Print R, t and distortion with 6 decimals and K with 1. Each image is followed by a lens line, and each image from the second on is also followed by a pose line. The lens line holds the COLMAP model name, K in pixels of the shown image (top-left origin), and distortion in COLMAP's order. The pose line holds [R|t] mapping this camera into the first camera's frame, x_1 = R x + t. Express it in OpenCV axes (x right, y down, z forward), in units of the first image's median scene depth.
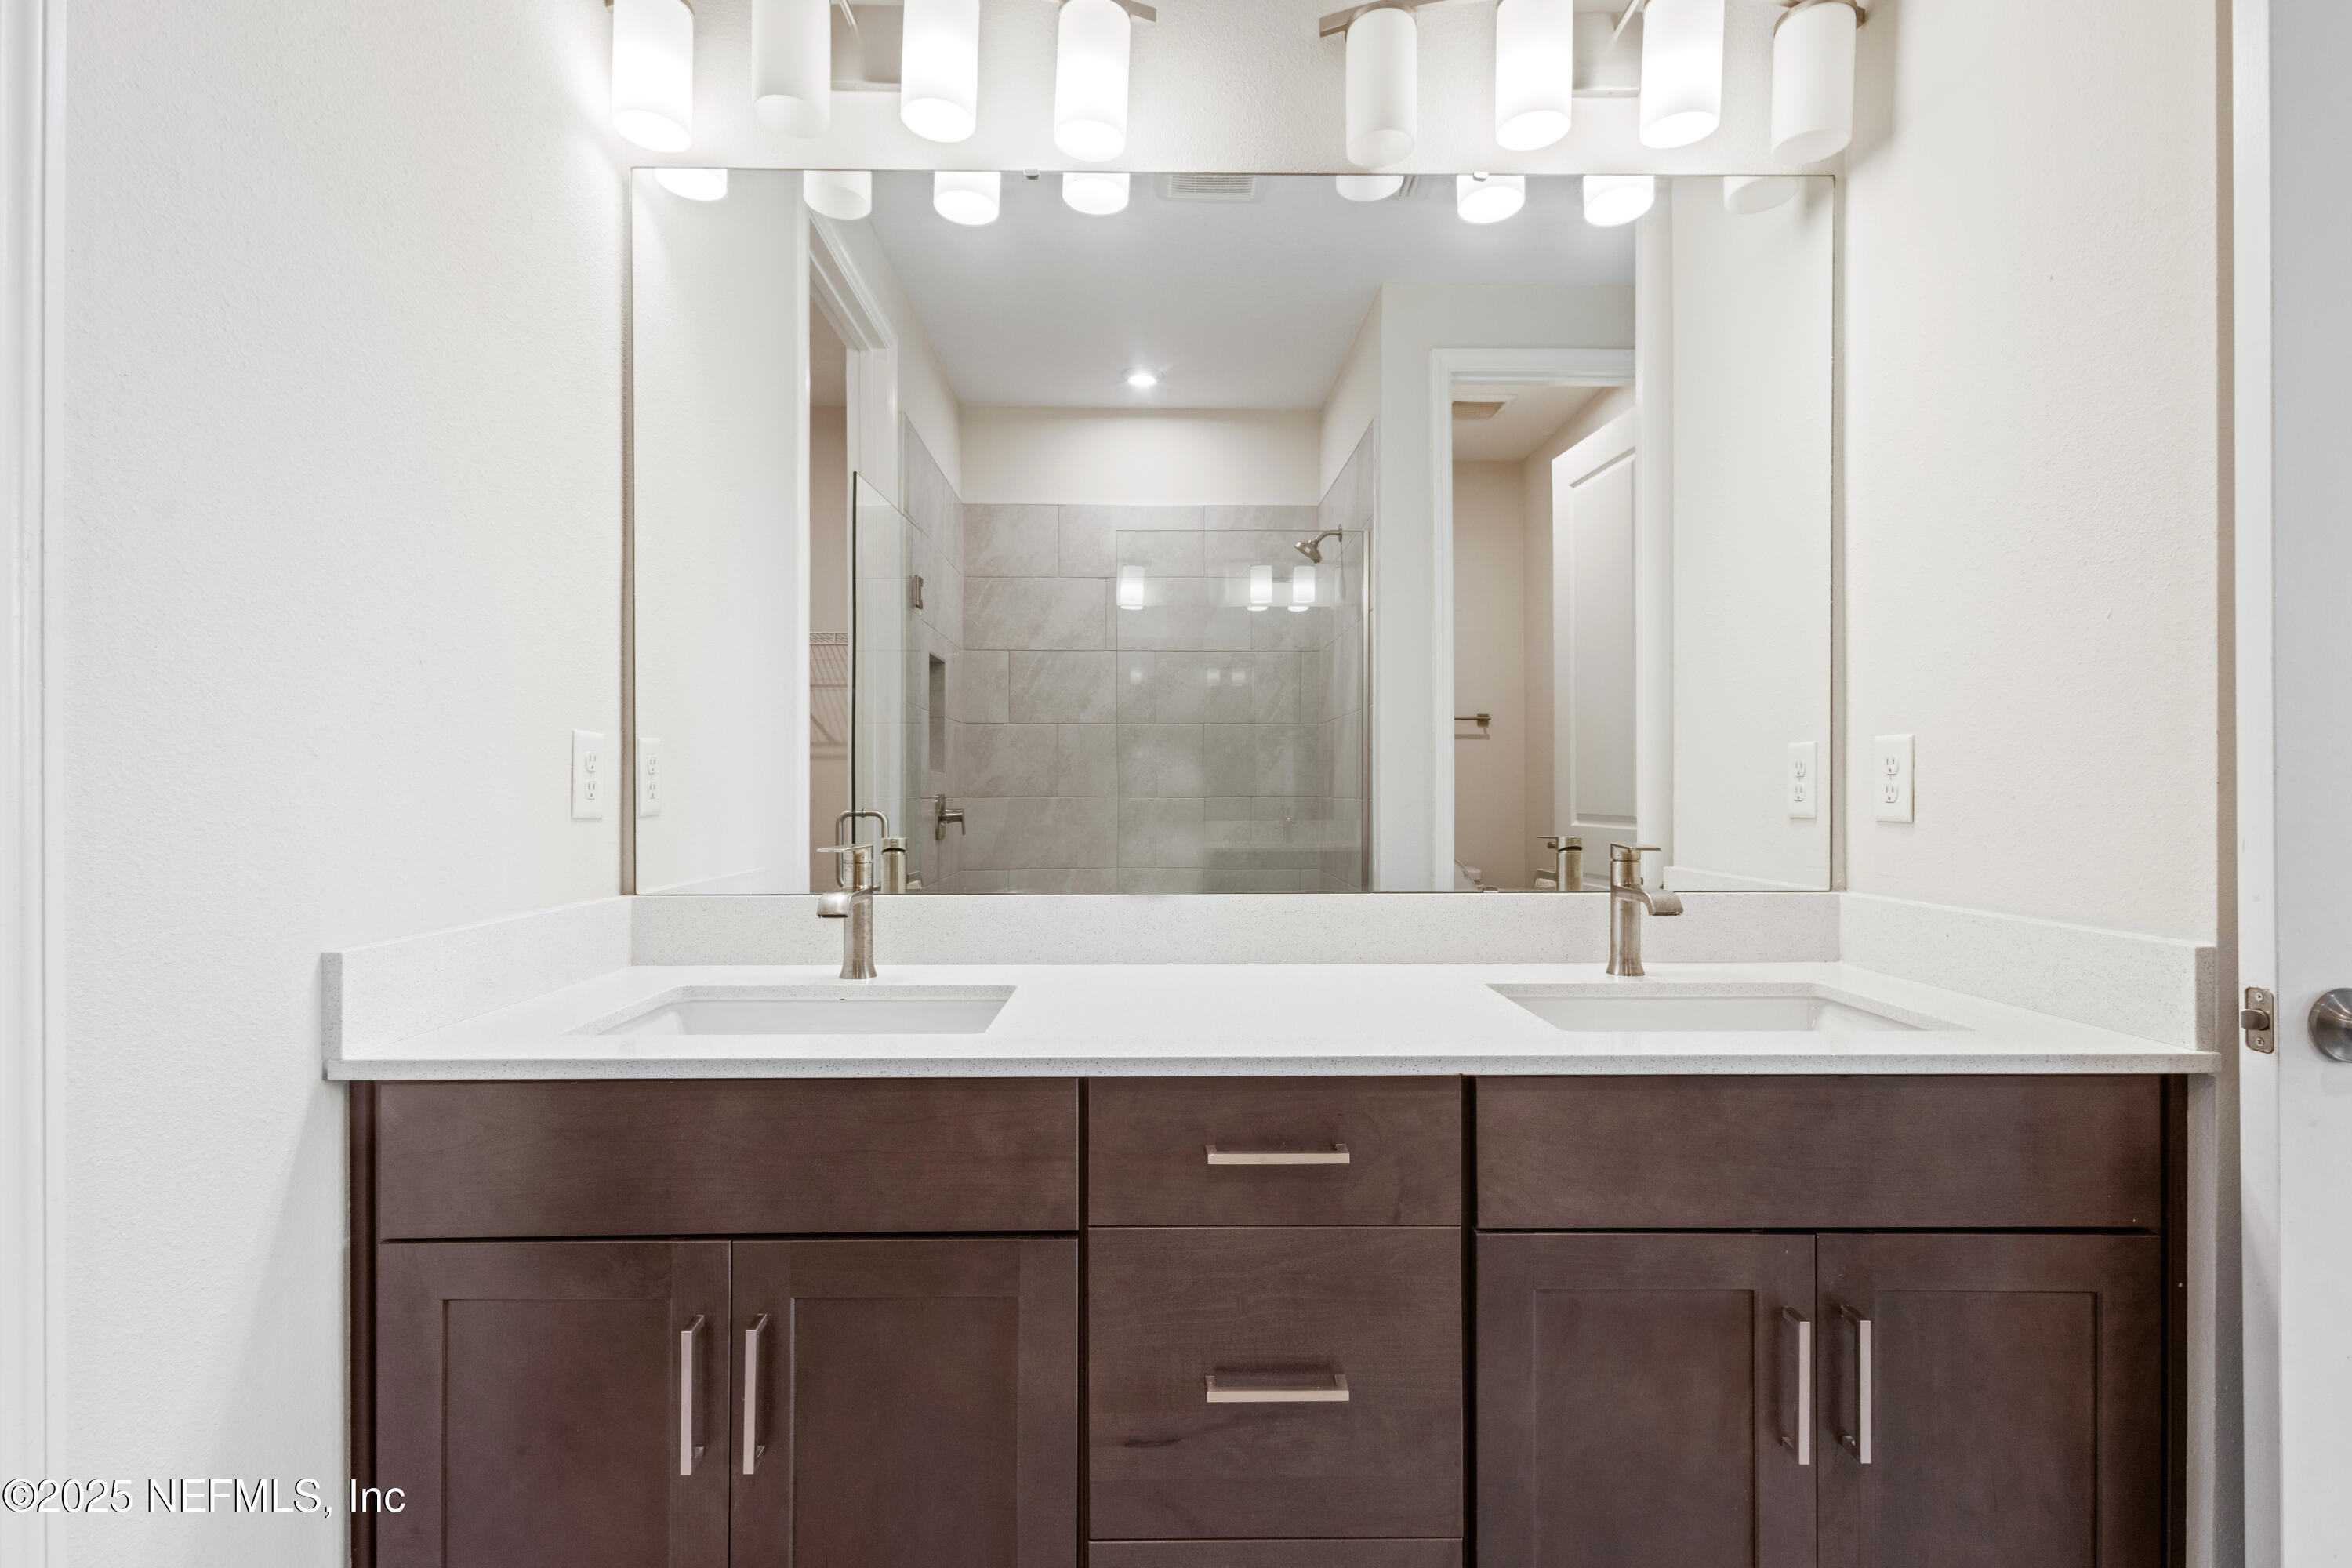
lens RADIAL K [[1090.4, 0, 1168.0], [0, 1090.4, 798.1], [0, 0, 1]] dist [0.004210, 0.000370]
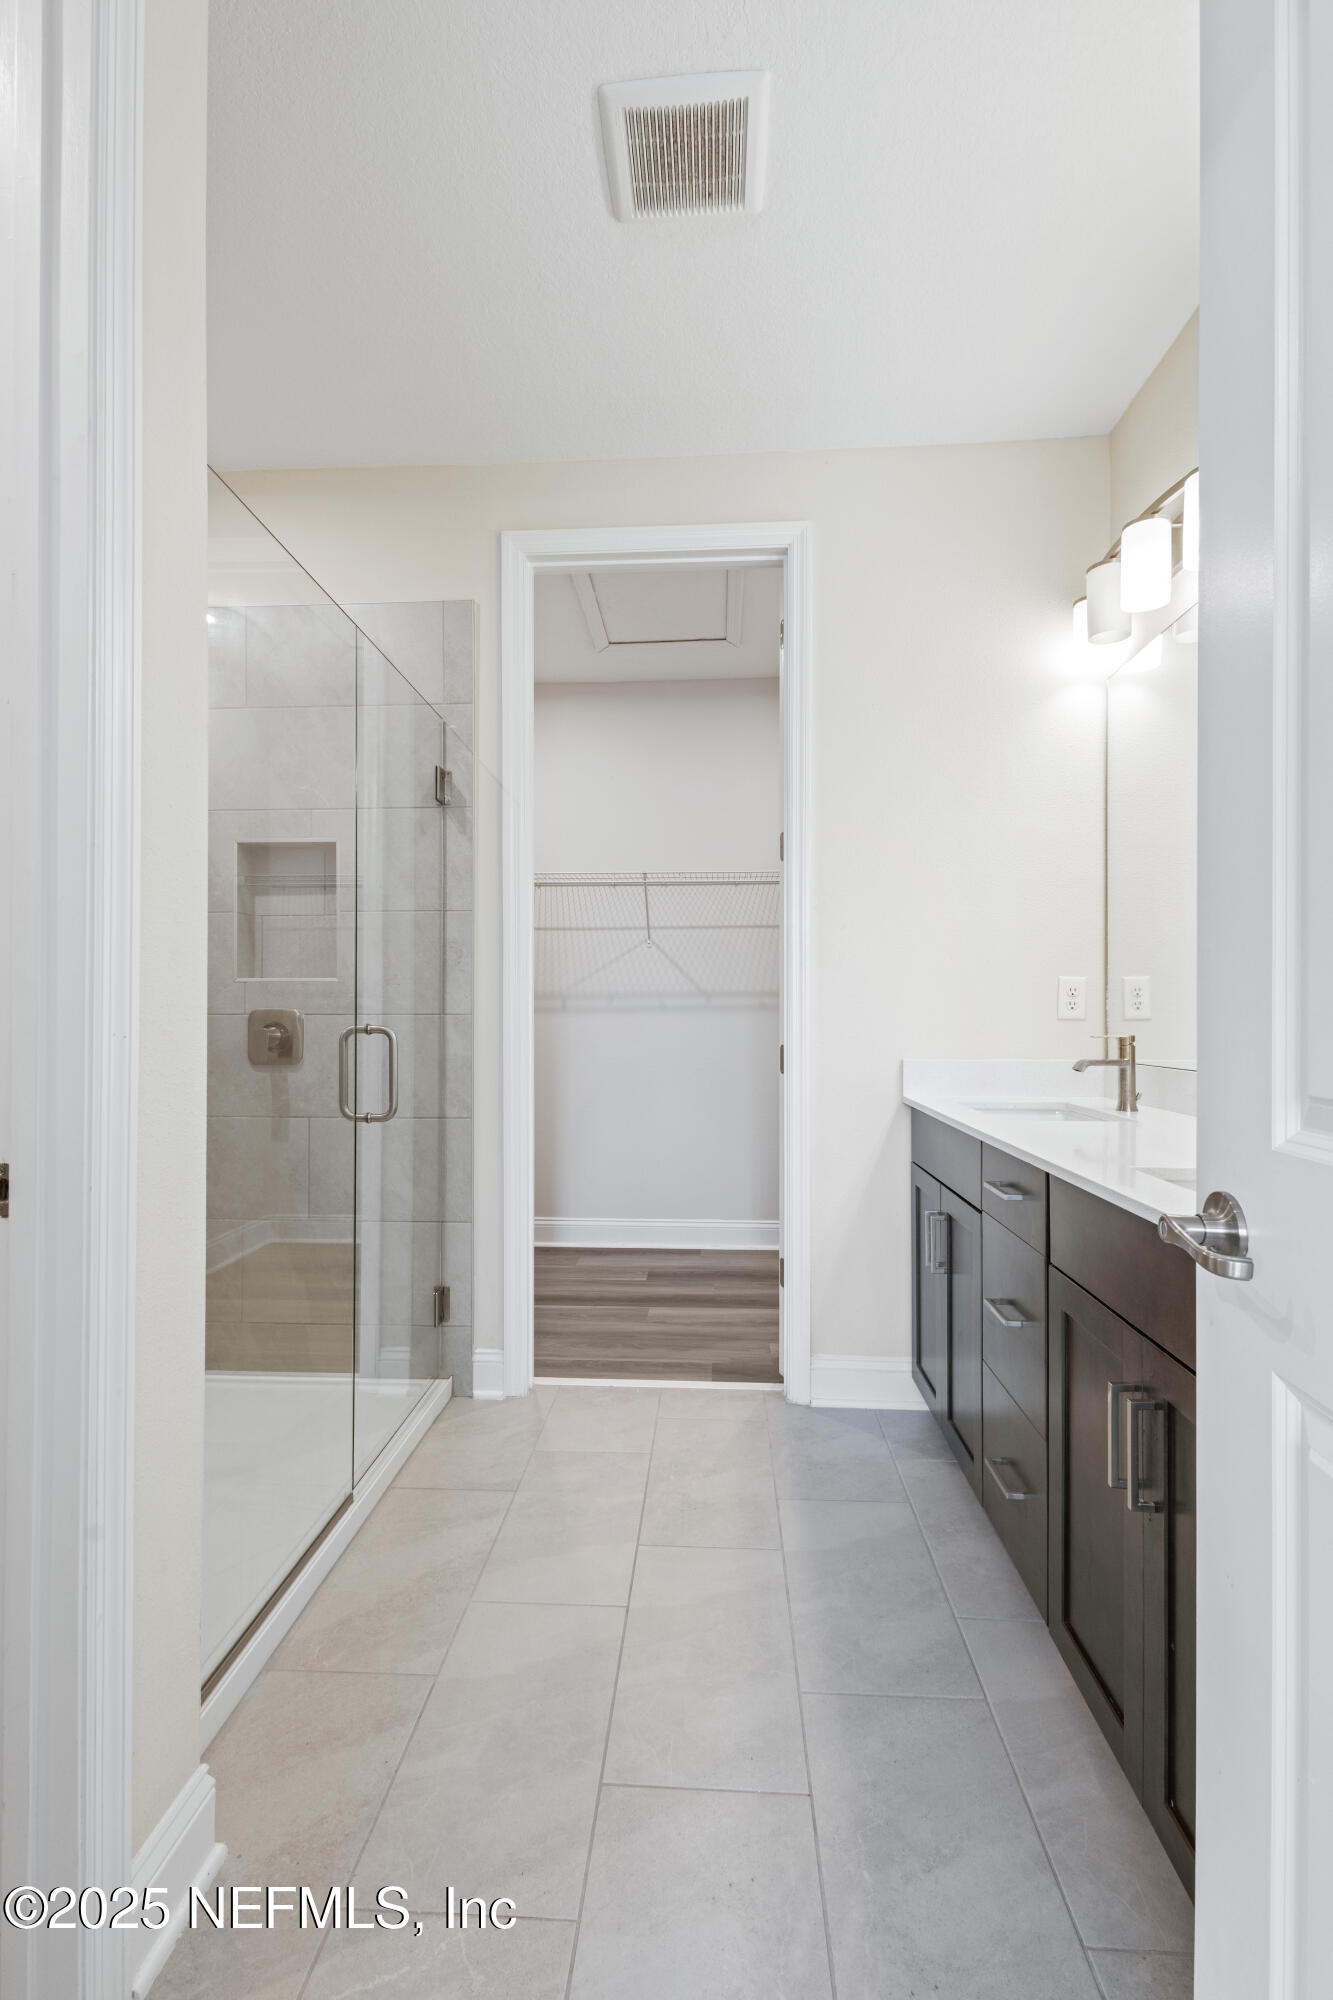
lens RADIAL K [[913.5, 0, 670.6], [0, 913.5, 1007.2], [0, 0, 1]] dist [-0.000623, -0.000109]
pose [[-0.051602, -0.004215, -0.998659, 1.228446], [-0.003582, 0.999985, -0.004036, 0.006003], [0.998661, 0.003369, -0.051616, 0.347860]]
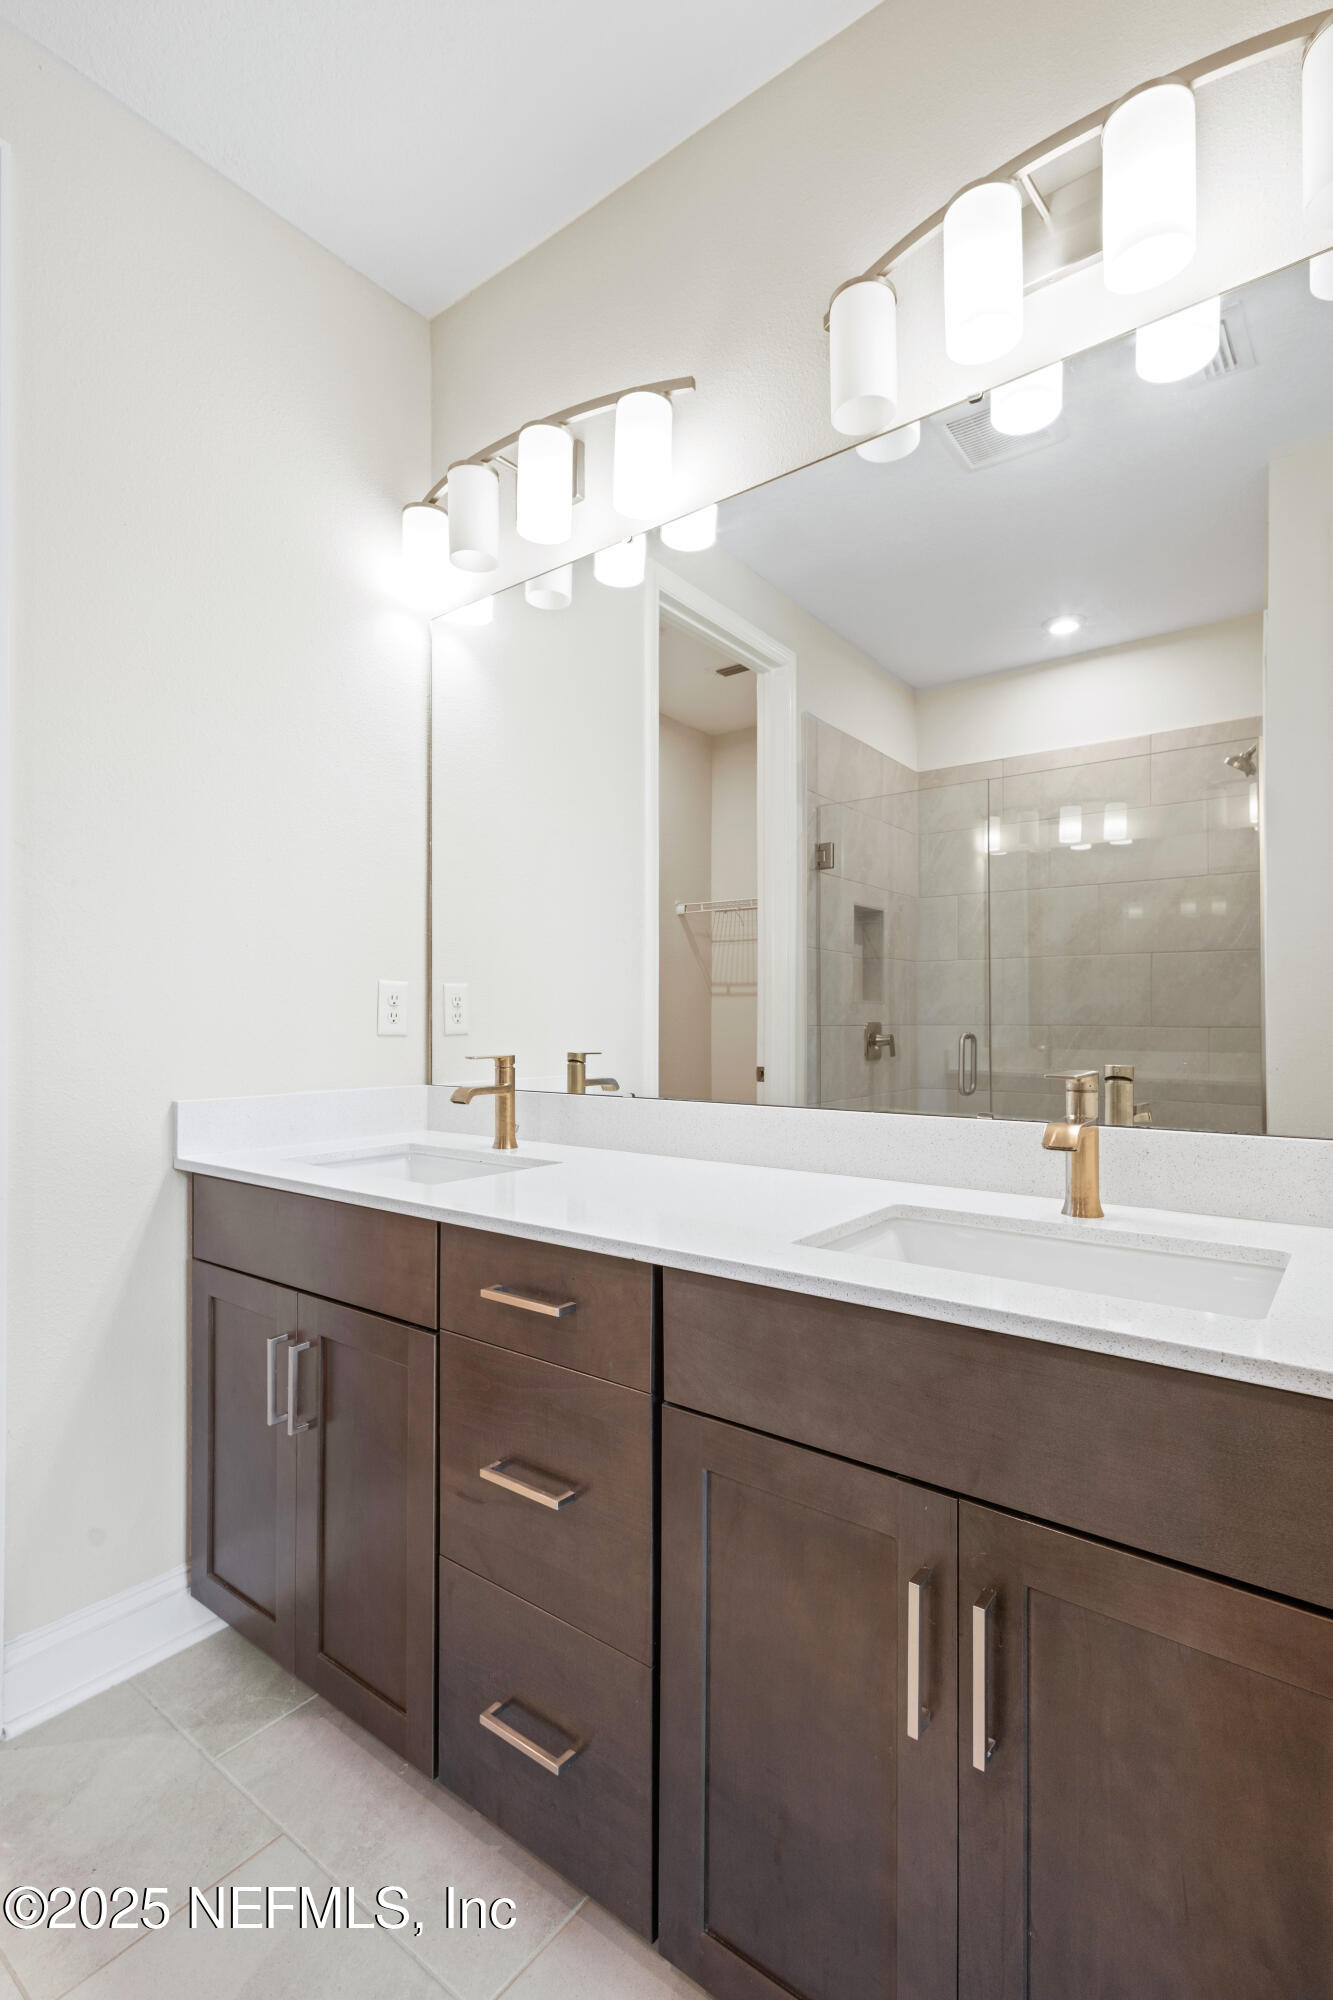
lens RADIAL K [[927.0, 0, 657.8], [0, 927.0, 1019.7], [0, 0, 1]] dist [0.009215, 0.000115]
pose [[0.792272, 0.000391, -0.610167, 0.620445], [-0.004948, 0.999971, -0.005784, 0.002361], [0.610148, 0.007602, 0.792251, 0.160915]]
